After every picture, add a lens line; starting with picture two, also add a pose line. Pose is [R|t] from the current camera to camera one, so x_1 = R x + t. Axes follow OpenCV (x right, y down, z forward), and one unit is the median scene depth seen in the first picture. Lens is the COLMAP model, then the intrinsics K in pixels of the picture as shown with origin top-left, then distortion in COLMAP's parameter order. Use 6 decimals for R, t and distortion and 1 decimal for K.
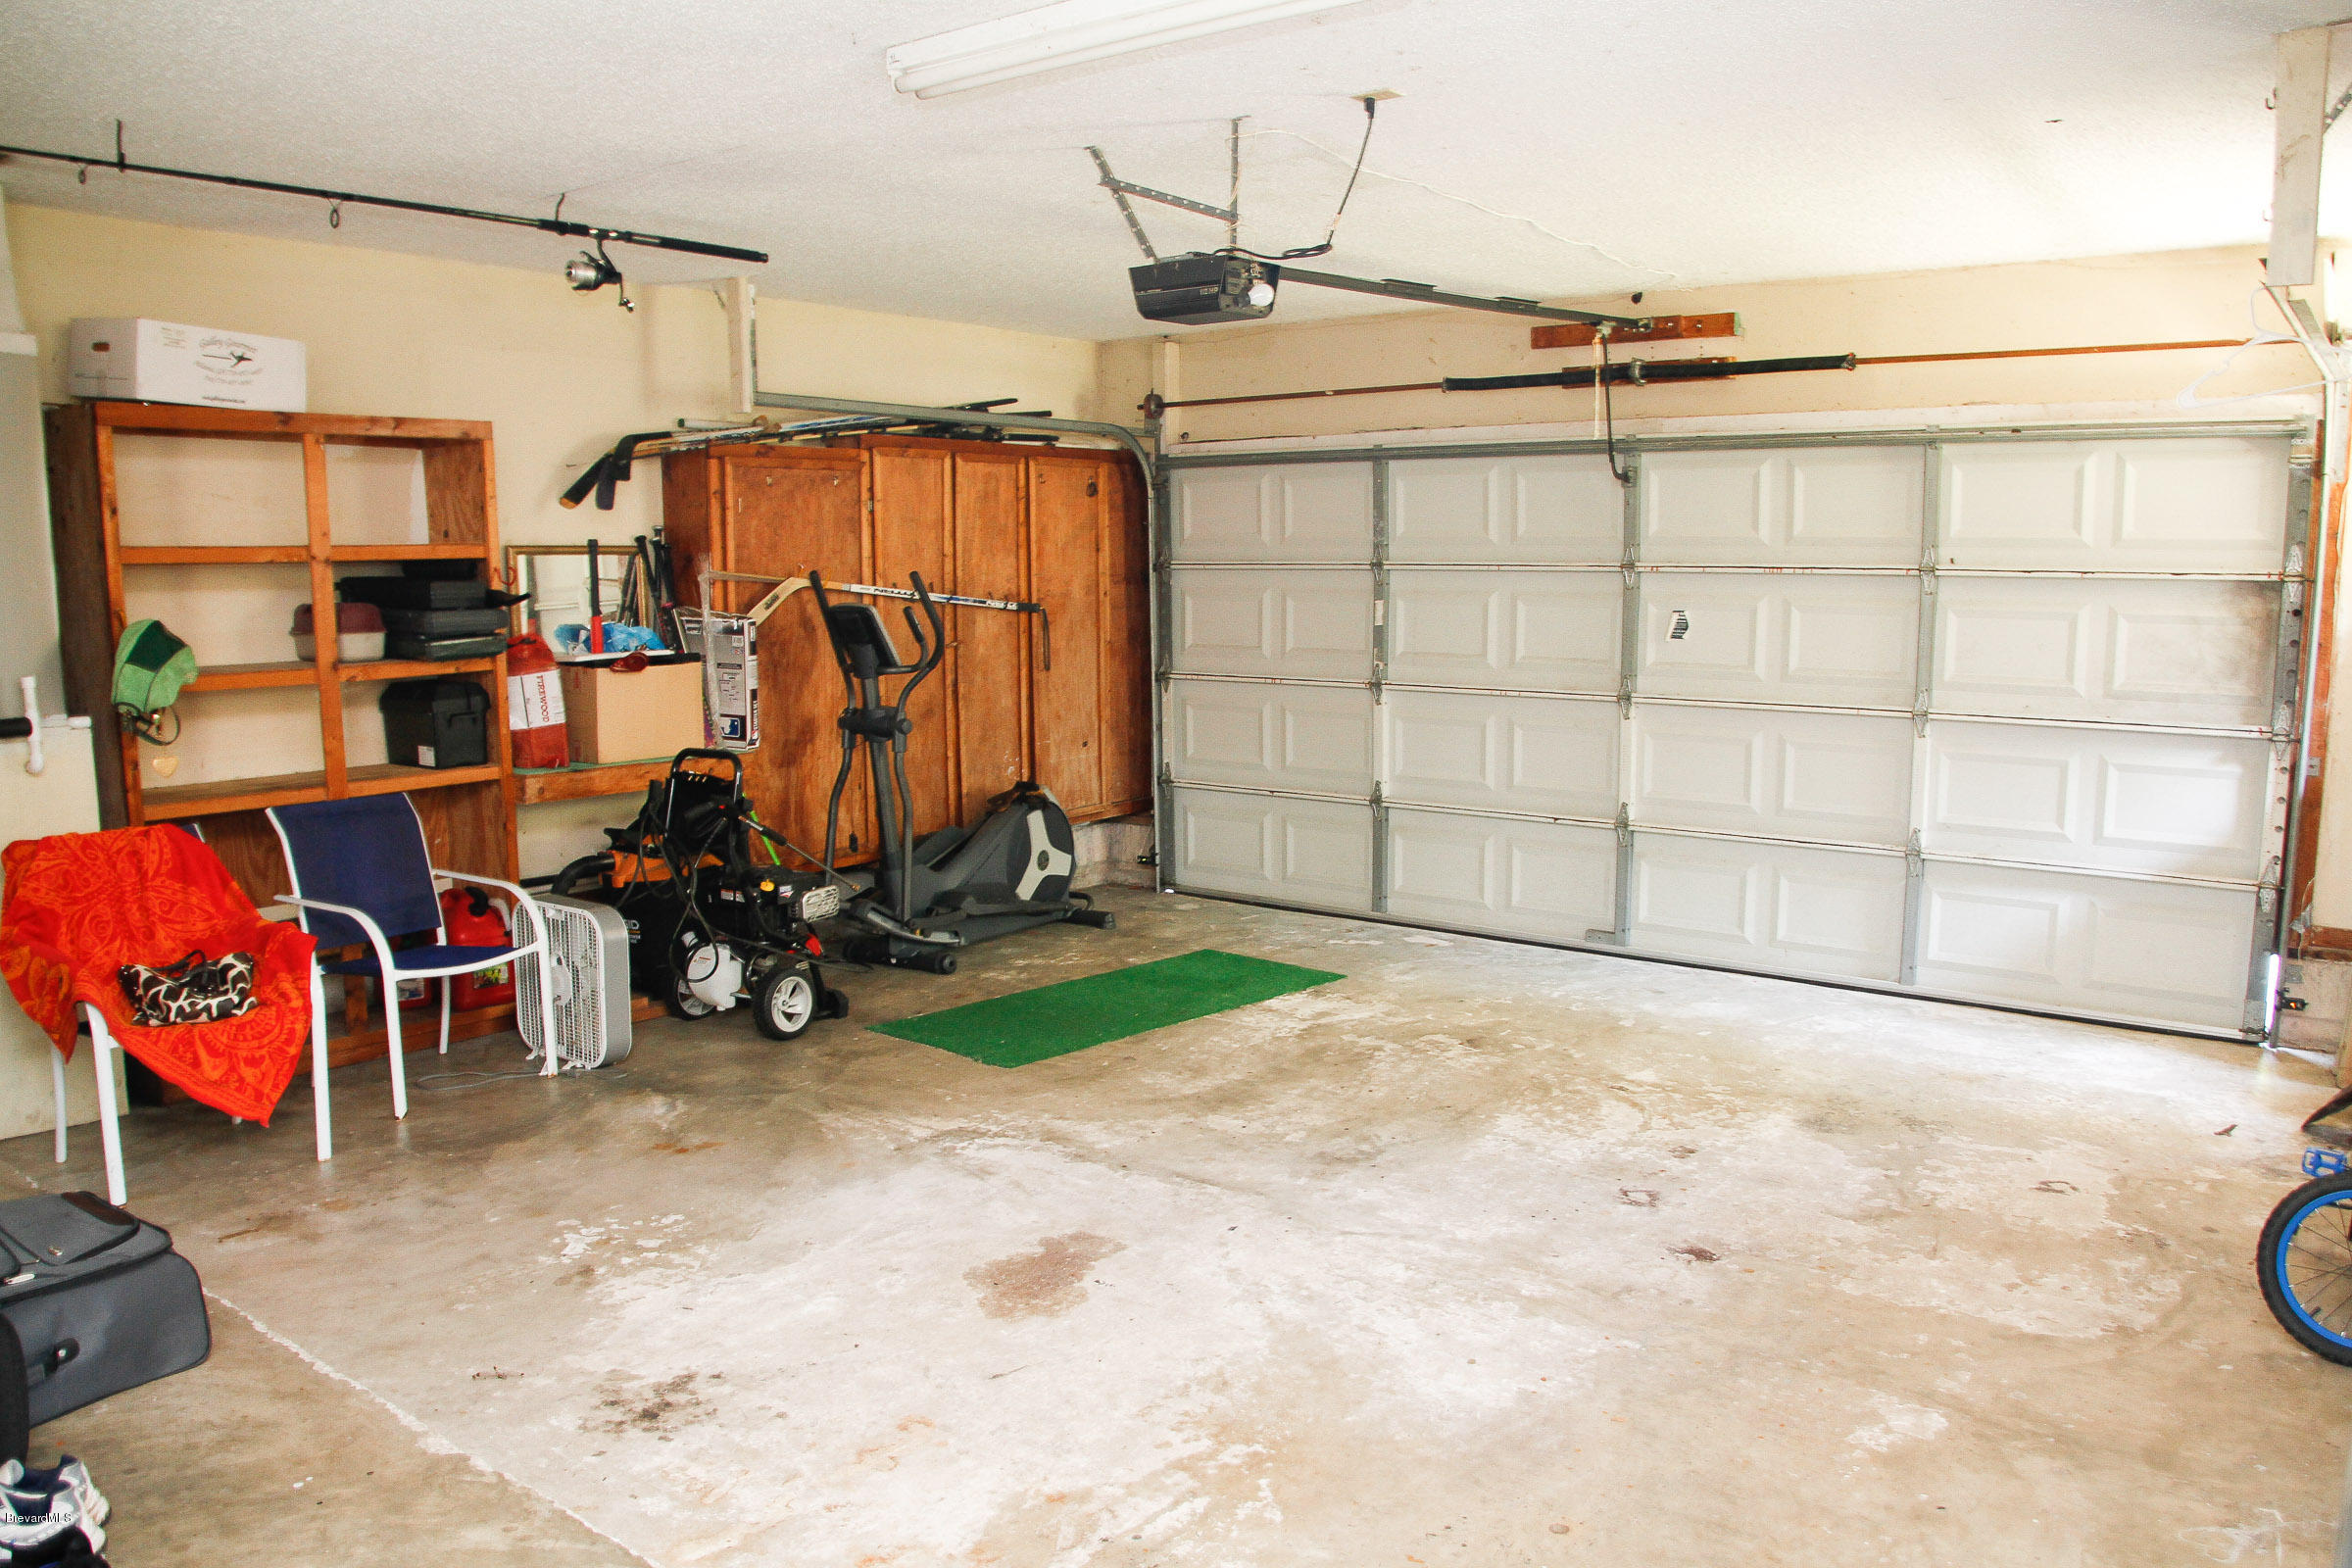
lens RADIAL K [[1740.4, 0, 1175.4], [0, 1740.4, 794.5], [0, 0, 1]] dist [-0.059682, 0.011384]
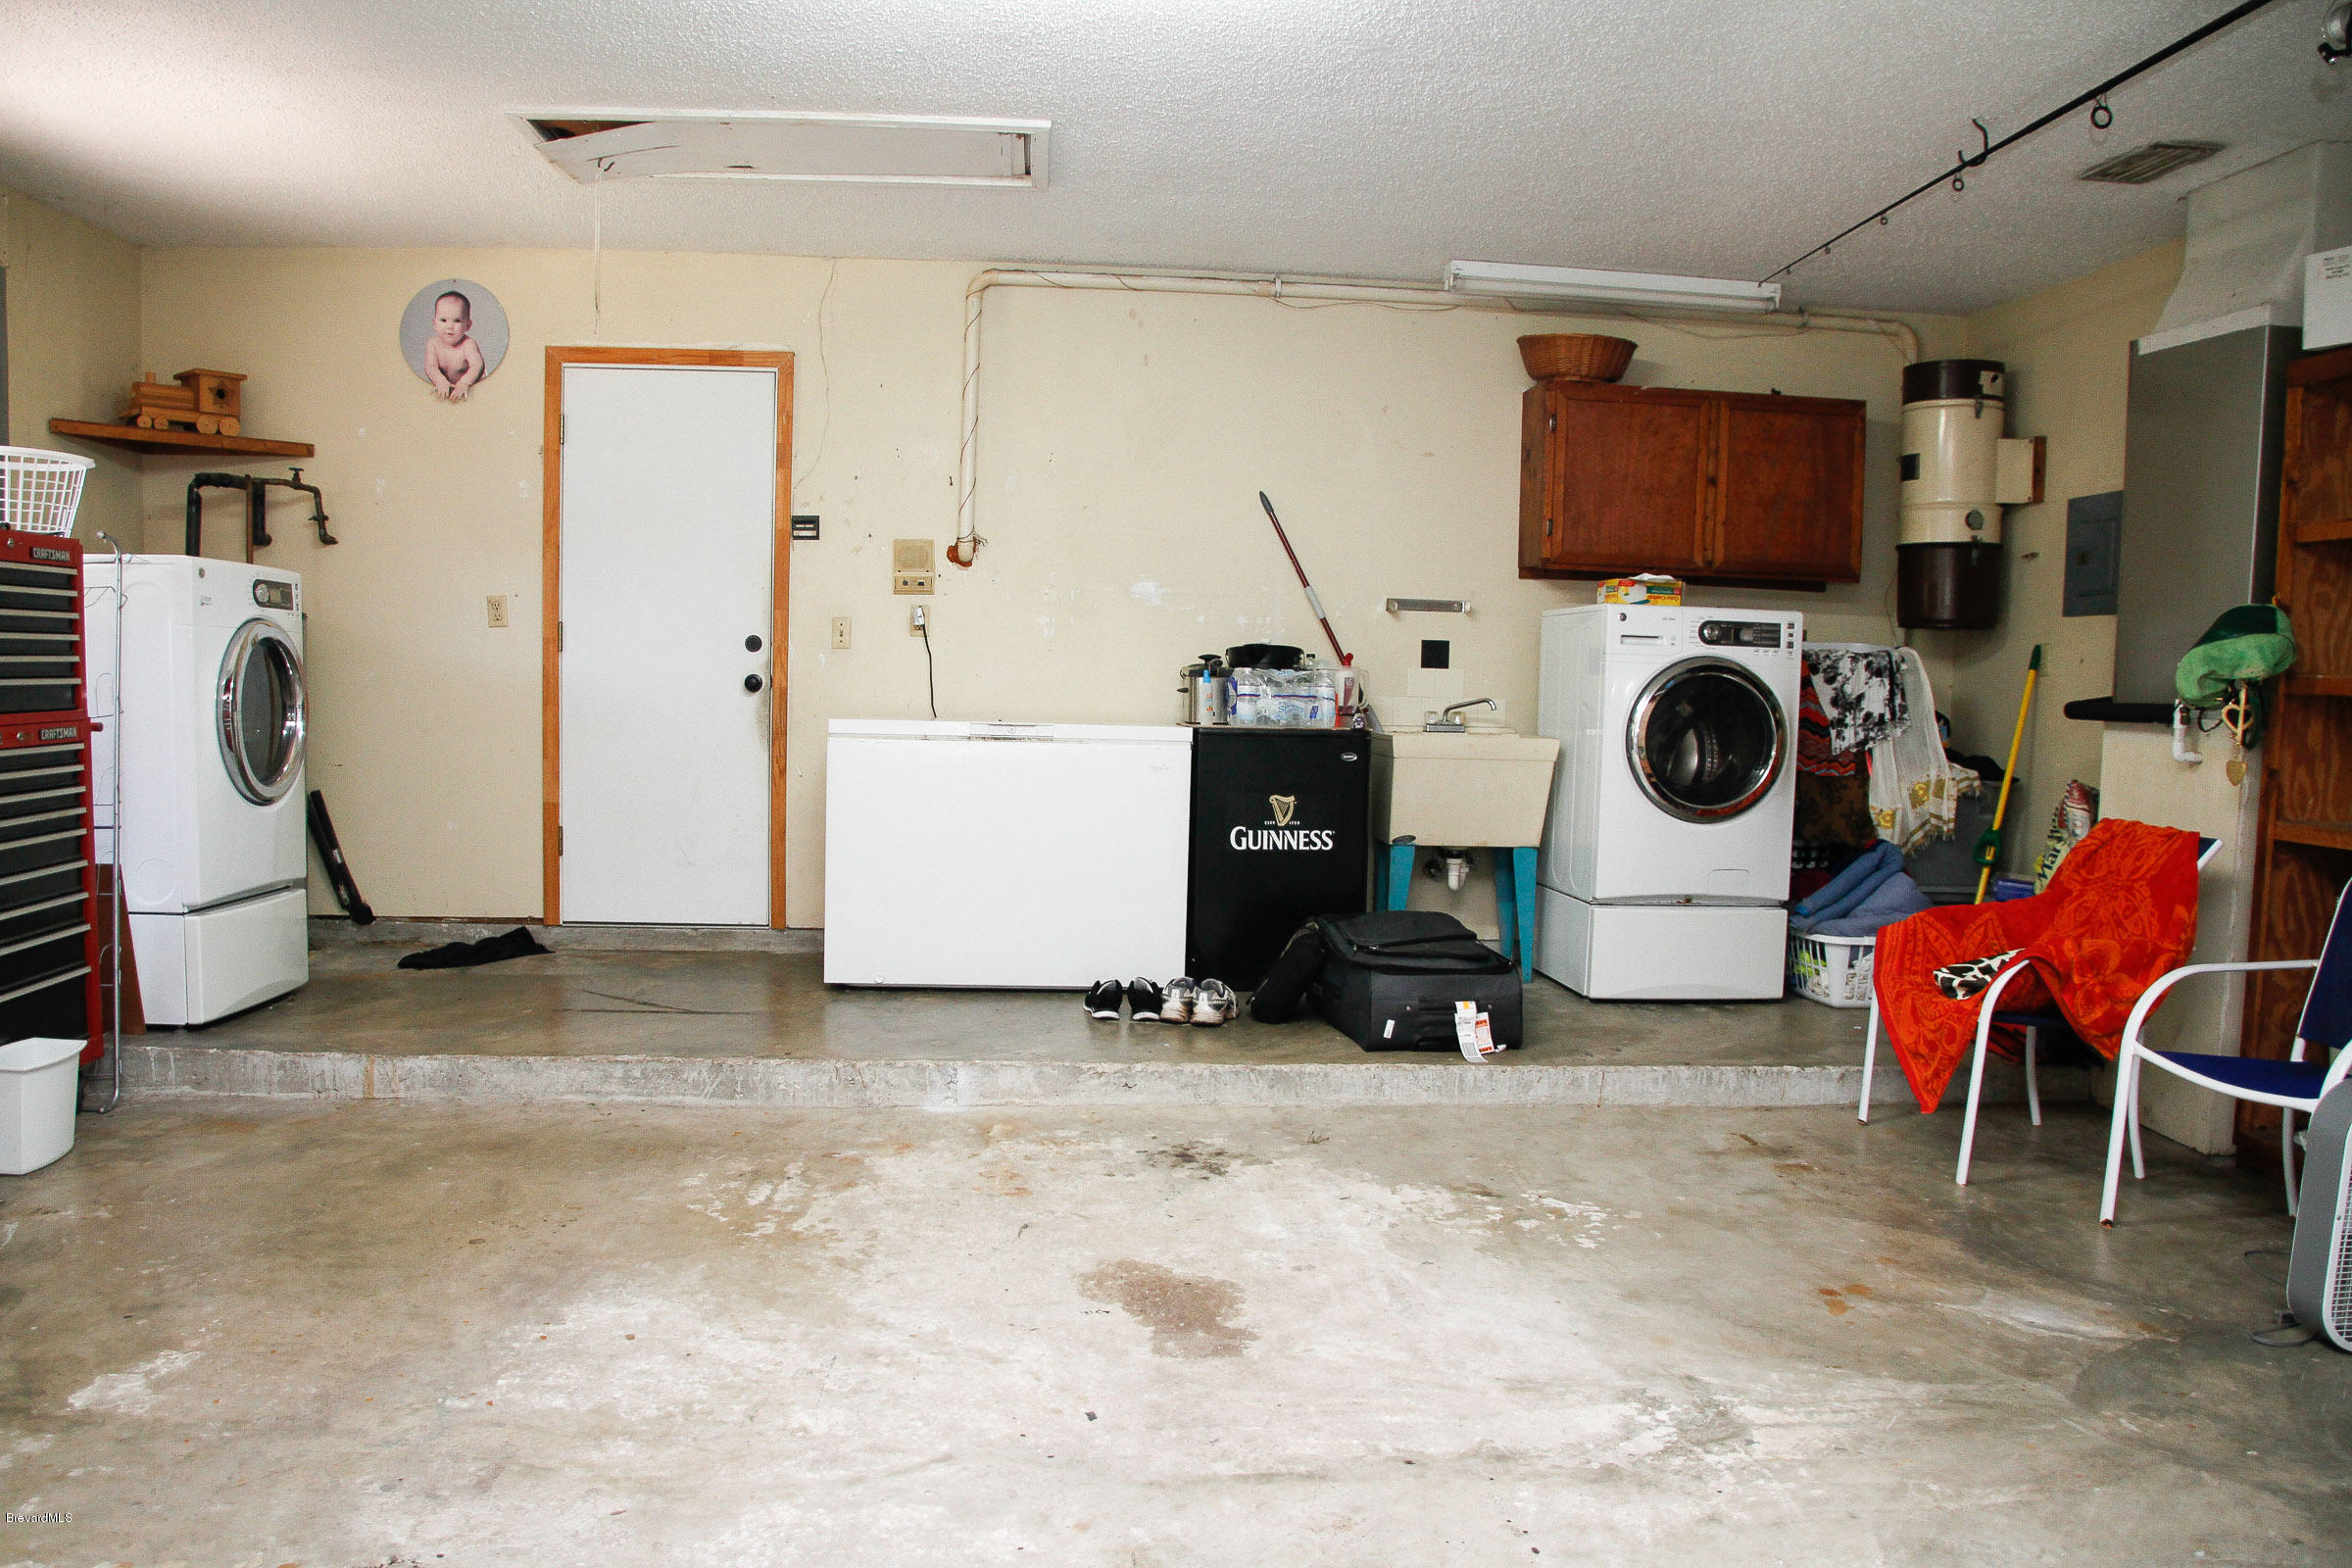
lens RADIAL K [[1740.4, 0, 1173.7], [0, 1740.4, 785.9], [0, 0, 1]] dist [-0.059682, 0.011384]
pose [[-0.737269, 0.031181, -0.674880, 0.478956], [-0.108116, 0.980615, 0.163417, -0.111776], [0.666893, 0.193448, -0.719606, 1.524033]]
